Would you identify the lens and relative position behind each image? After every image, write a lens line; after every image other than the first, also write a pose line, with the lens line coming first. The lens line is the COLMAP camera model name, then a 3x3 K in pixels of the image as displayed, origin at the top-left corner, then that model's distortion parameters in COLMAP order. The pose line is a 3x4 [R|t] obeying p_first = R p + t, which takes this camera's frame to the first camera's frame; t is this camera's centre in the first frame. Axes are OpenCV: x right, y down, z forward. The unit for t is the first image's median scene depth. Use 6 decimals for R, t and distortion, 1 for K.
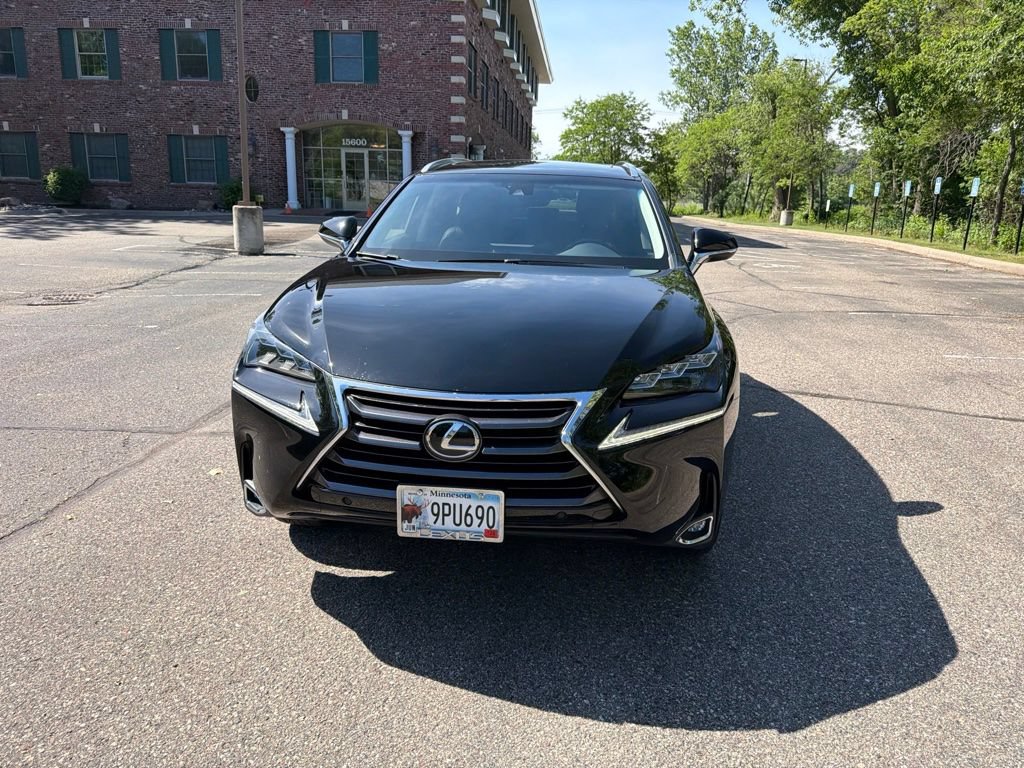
lens RADIAL K [[720.8, 0, 516.0], [0, 720.8, 374.3], [0, 0, 1]] dist [0.016063, -0.021040]
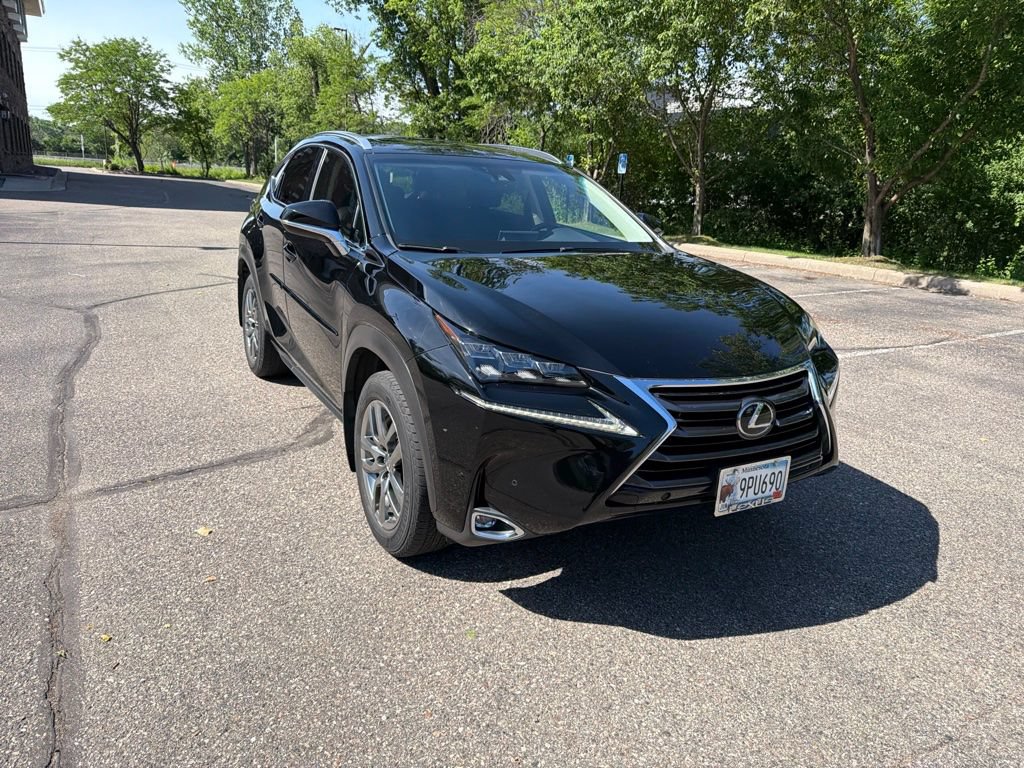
lens RADIAL K [[720.8, 0, 513.1], [0, 720.8, 376.8], [0, 0, 1]] dist [0.016063, -0.021040]
pose [[0.817169, -0.134953, 0.560377, -0.455061], [0.107274, 0.990827, 0.082184, -0.047796], [-0.566328, -0.007044, 0.824150, 0.132089]]
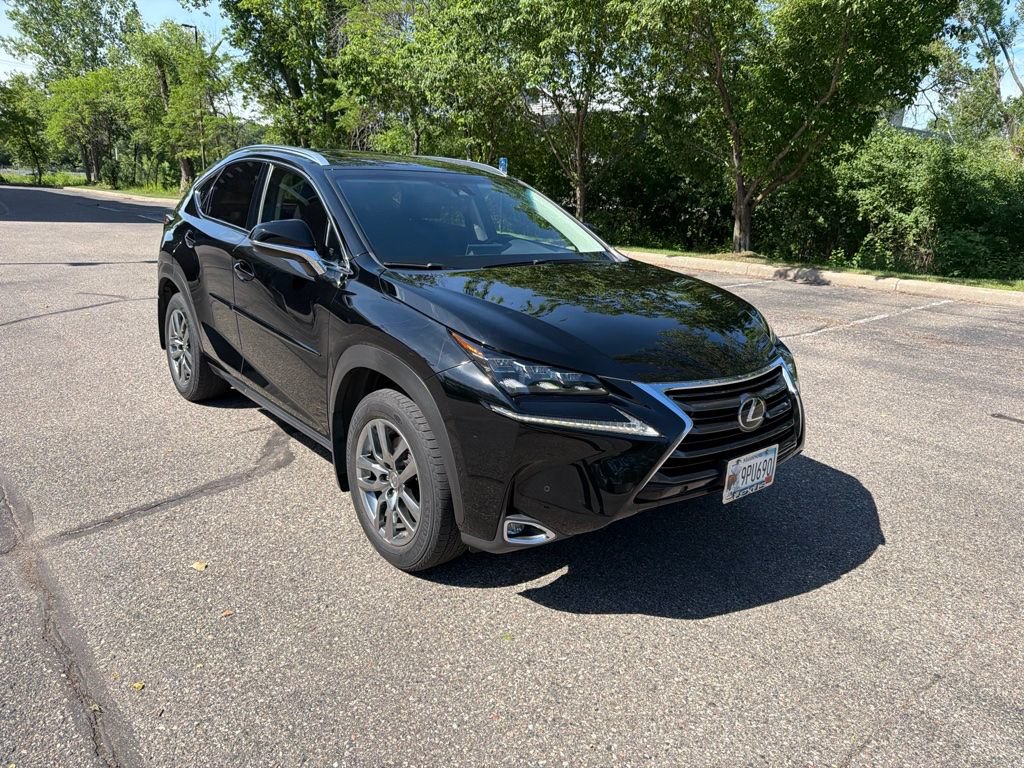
lens RADIAL K [[720.8, 0, 511.5], [0, 720.8, 380.9], [0, 0, 1]] dist [0.016063, -0.021040]
pose [[0.701421, -0.182290, 0.689042, -0.547799], [0.149694, 0.982856, 0.107637, -0.071143], [-0.696850, 0.027647, 0.716684, 0.179920]]
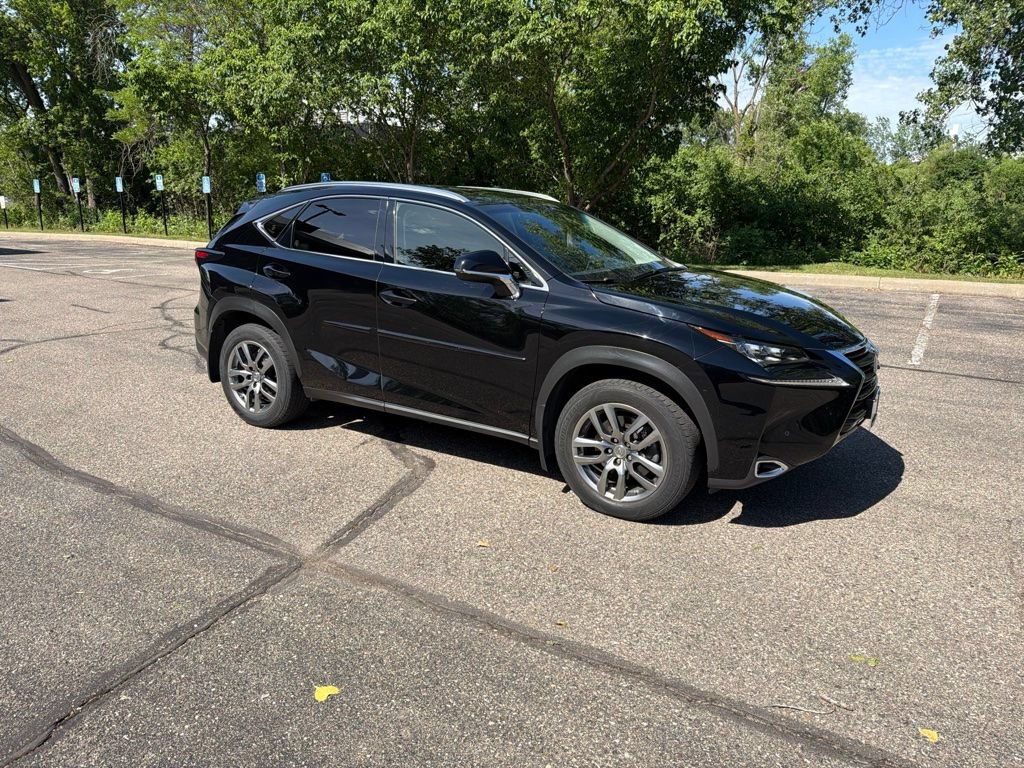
lens RADIAL K [[720.8, 0, 510.6], [0, 720.8, 368.8], [0, 0, 1]] dist [0.016063, -0.021040]
pose [[0.446245, -0.221332, 0.867109, -0.914260], [0.216707, 0.966821, 0.135259, -0.152335], [-0.868276, 0.127550, 0.479404, 0.417604]]
